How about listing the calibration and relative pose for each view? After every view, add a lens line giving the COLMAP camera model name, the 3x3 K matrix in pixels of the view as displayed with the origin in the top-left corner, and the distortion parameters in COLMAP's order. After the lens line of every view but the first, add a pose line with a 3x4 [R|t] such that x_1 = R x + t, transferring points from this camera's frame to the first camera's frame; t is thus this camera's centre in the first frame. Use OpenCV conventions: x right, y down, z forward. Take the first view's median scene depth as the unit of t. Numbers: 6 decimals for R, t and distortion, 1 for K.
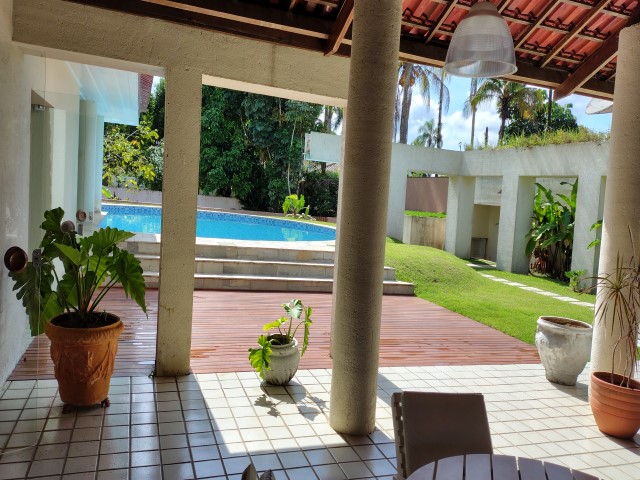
lens RADIAL K [[486.6, 0, 319.1], [0, 486.6, 241.0], [0, 0, 1]] dist [0.042386, -0.043409]
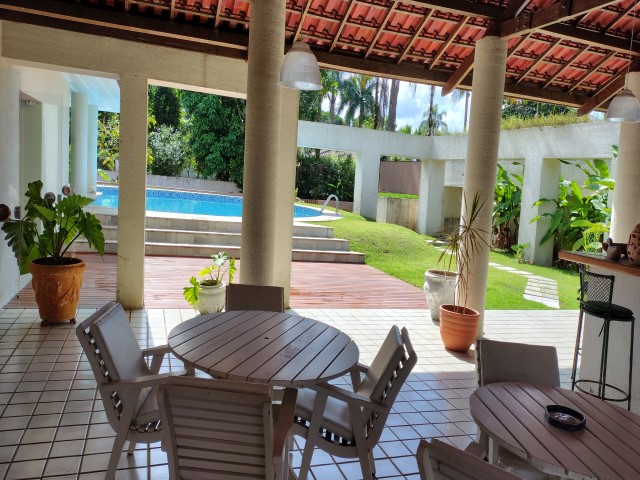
lens RADIAL K [[486.6, 0, 321.5], [0, 486.6, 240.4], [0, 0, 1]] dist [0.042386, -0.043409]
pose [[0.999882, -0.000753, -0.015374, 0.201198], [0.001185, 0.999605, 0.028093, 0.044391], [0.015347, -0.028108, 0.999487, -0.256920]]
